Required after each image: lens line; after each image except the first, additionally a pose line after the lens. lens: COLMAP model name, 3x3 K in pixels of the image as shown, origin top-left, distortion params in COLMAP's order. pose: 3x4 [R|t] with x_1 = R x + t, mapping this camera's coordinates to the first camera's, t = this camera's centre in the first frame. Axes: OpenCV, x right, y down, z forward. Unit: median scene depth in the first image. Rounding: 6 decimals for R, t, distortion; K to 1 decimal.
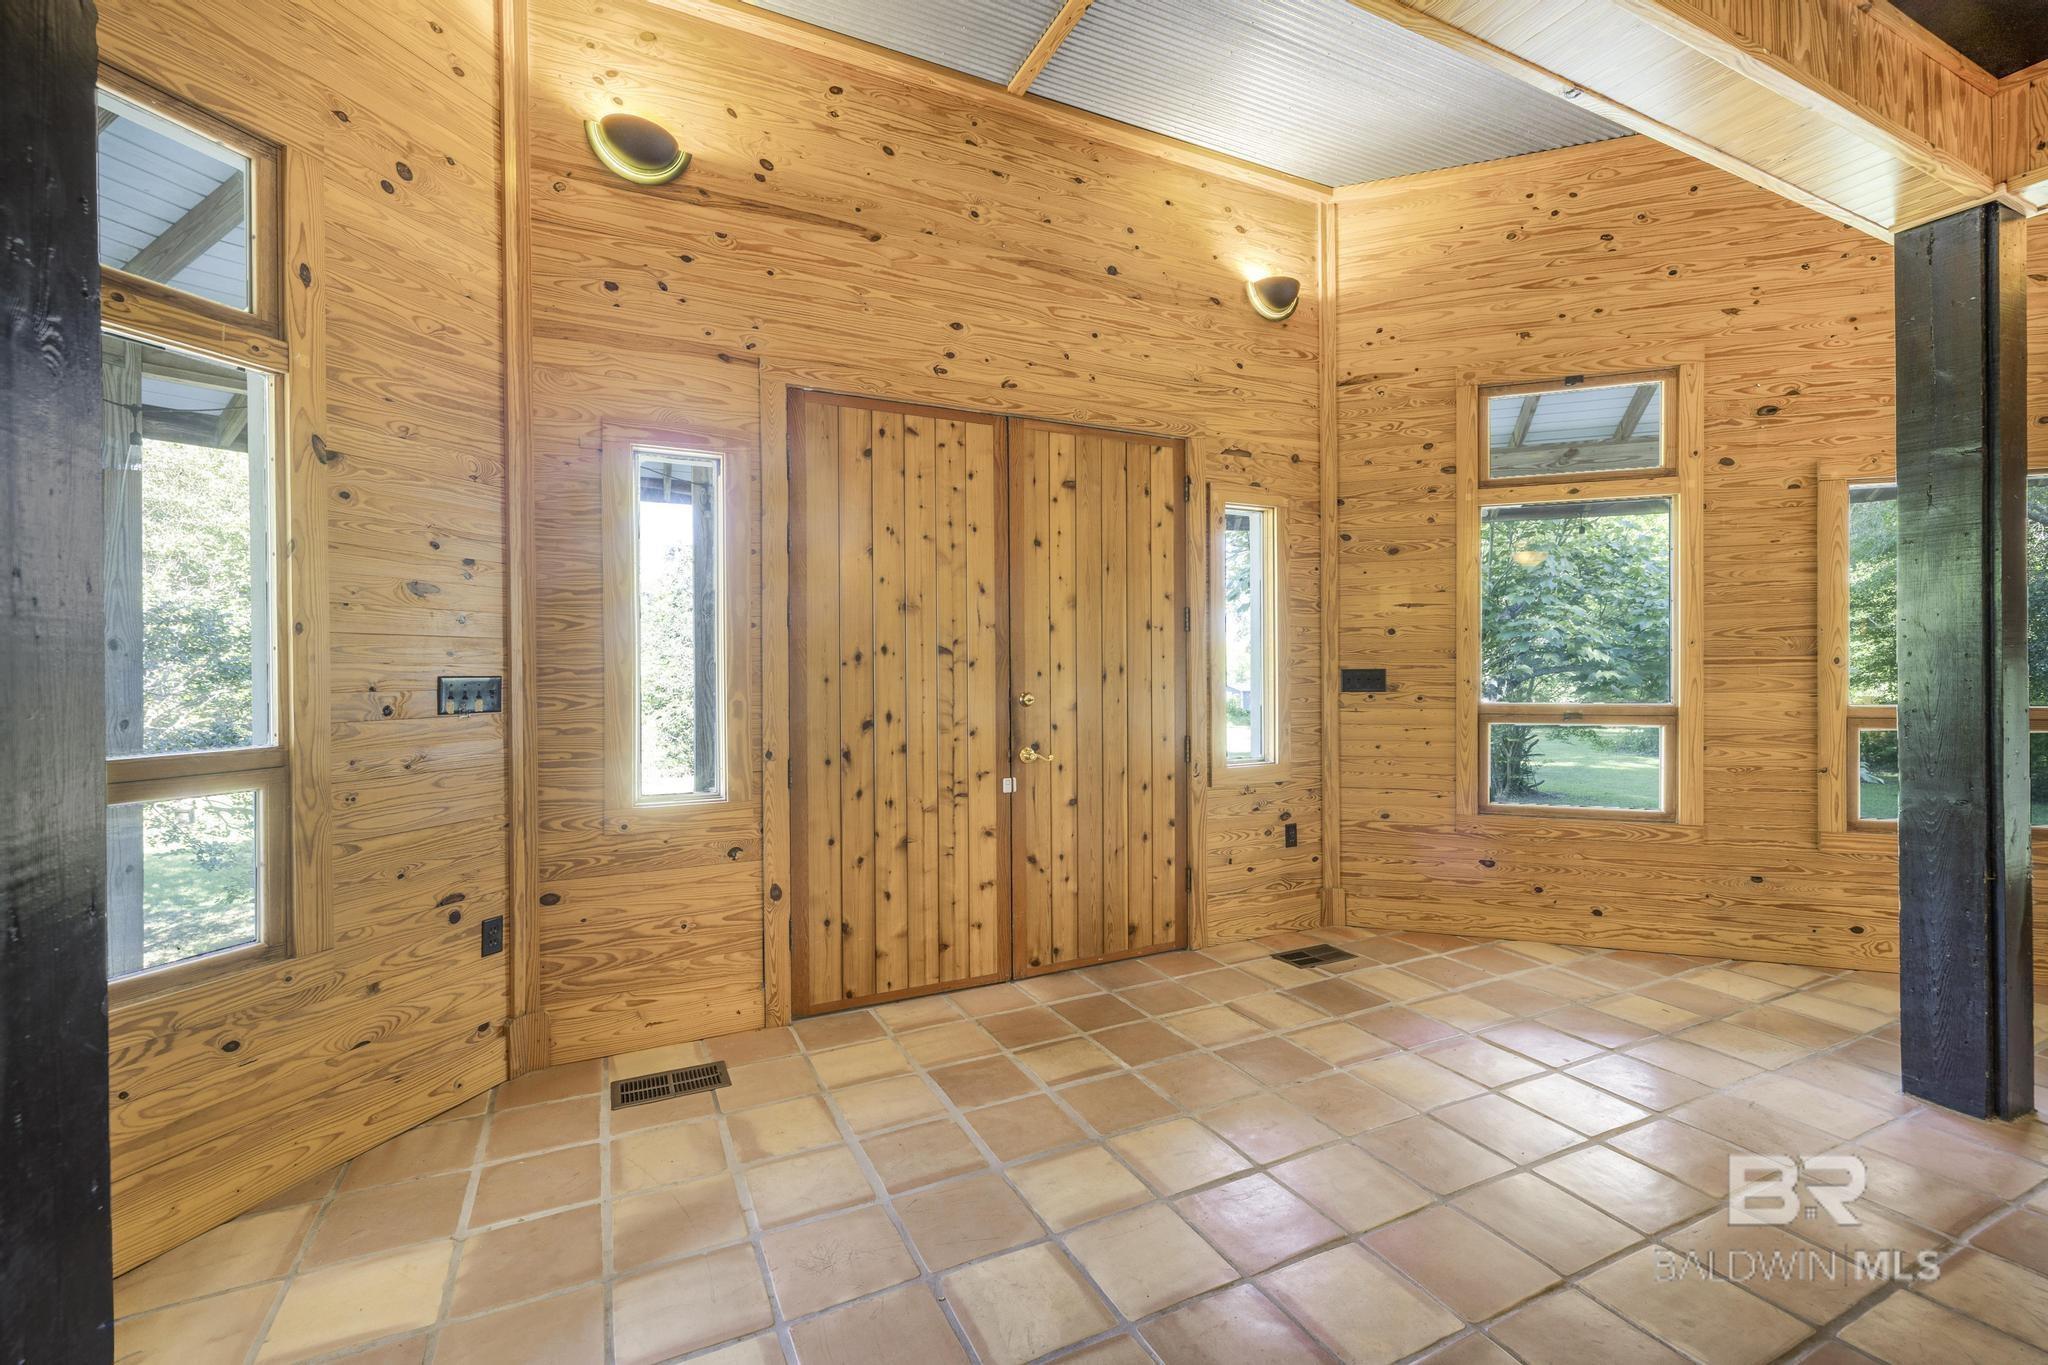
lens RADIAL K [[892.6, 0, 1017.2], [0, 892.6, 672.1], [0, 0, 1]] dist [0.000535, 0.001844]
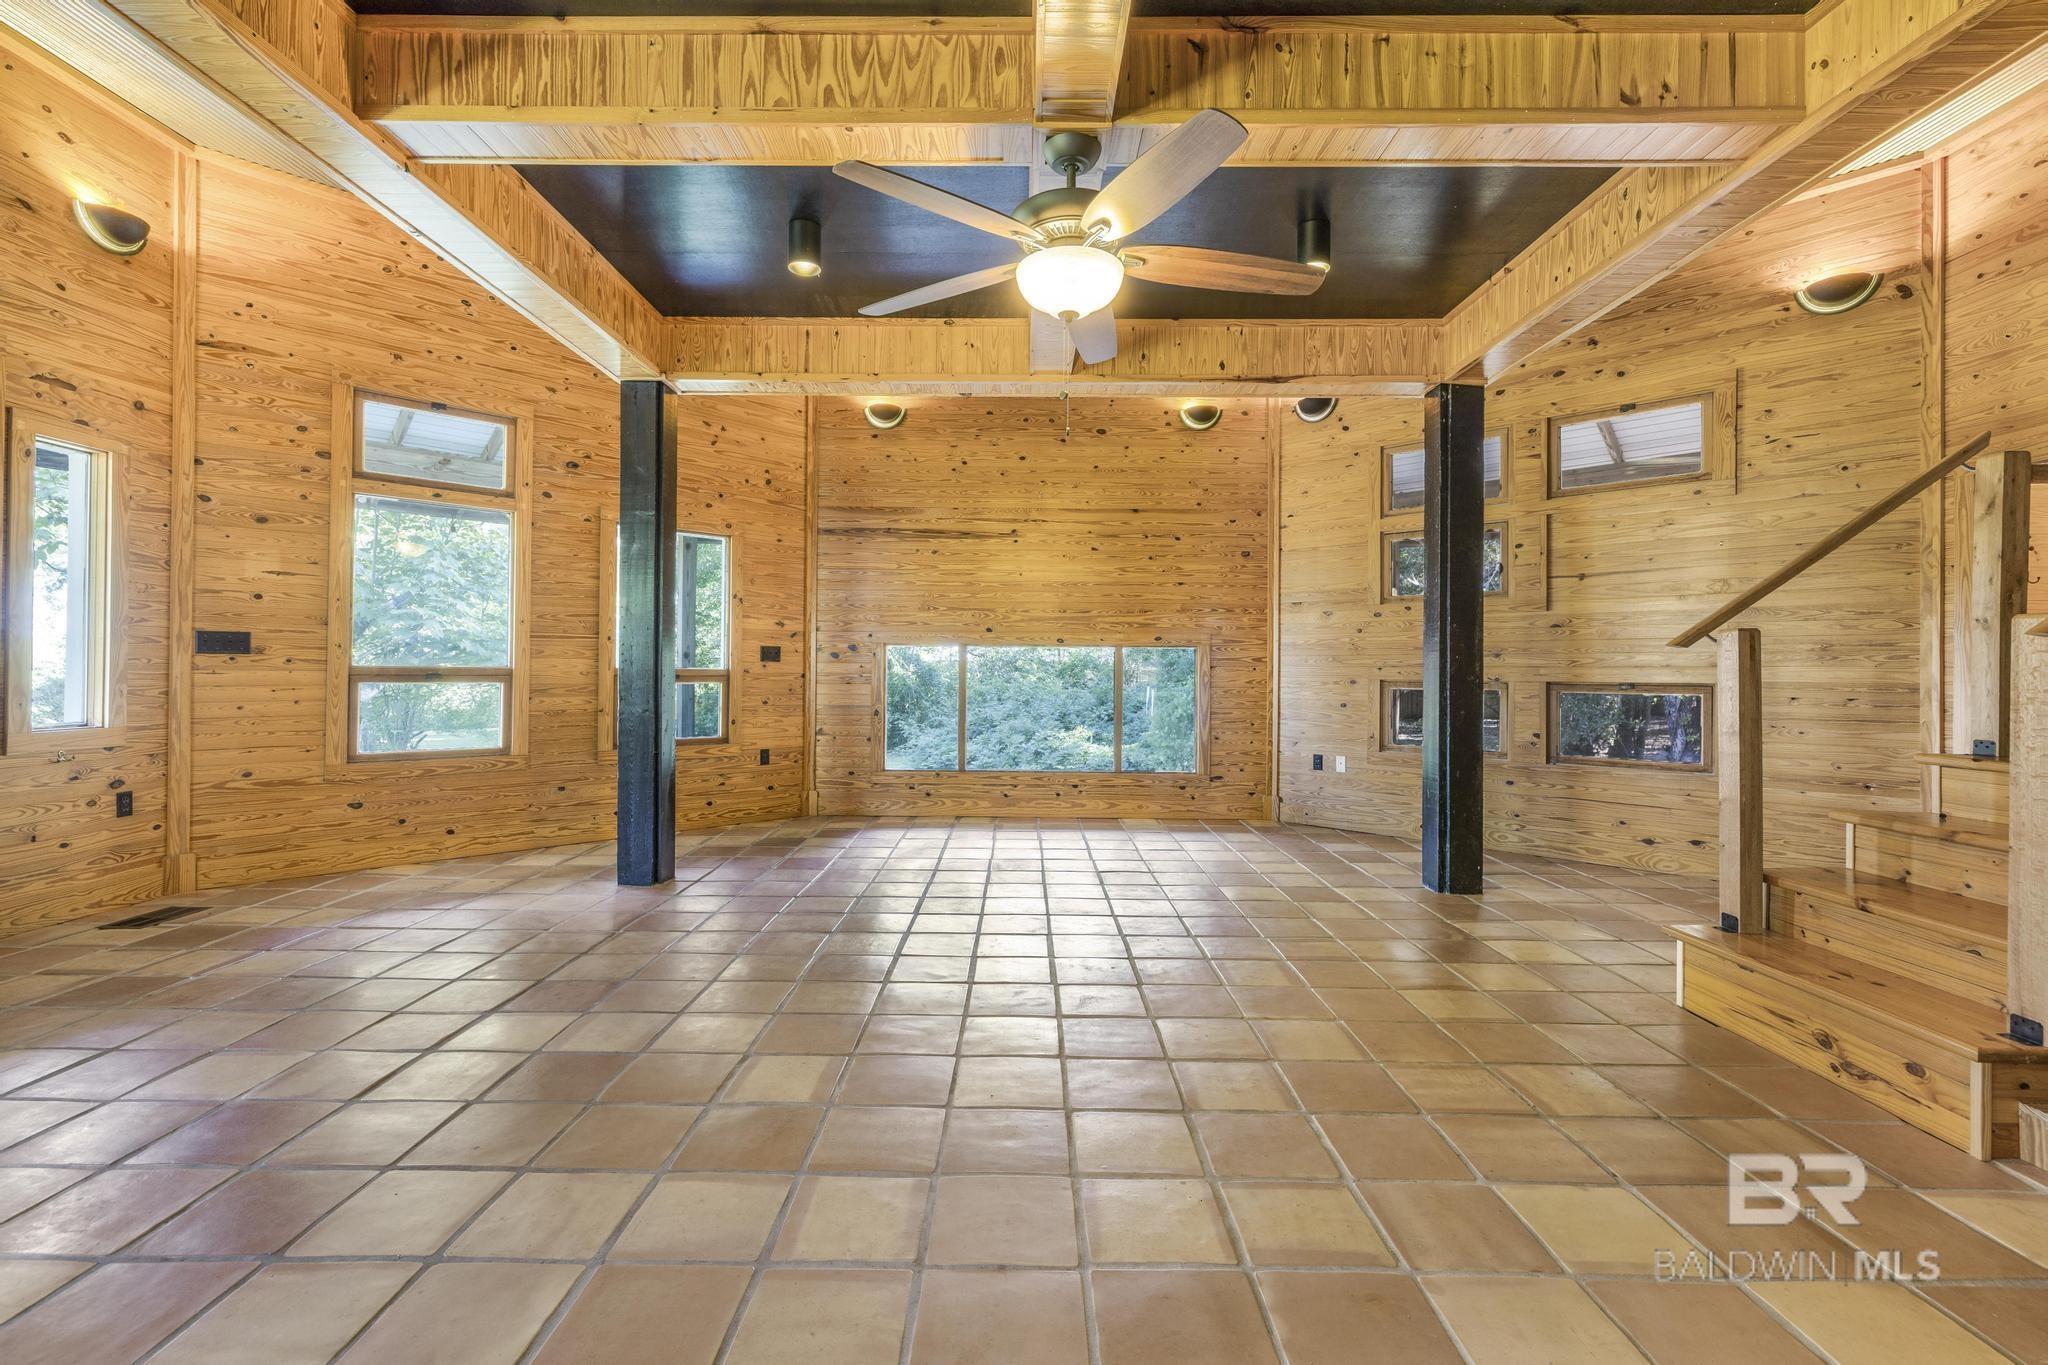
lens RADIAL K [[892.6, 0, 1010.2], [0, 892.6, 668.1], [0, 0, 1]] dist [0.000535, 0.001844]
pose [[0.450556, 0.014996, 0.892622, -0.120903], [-0.009651, 0.999882, -0.011927, 0.044075], [-0.892696, -0.003241, 0.450648, -0.266871]]
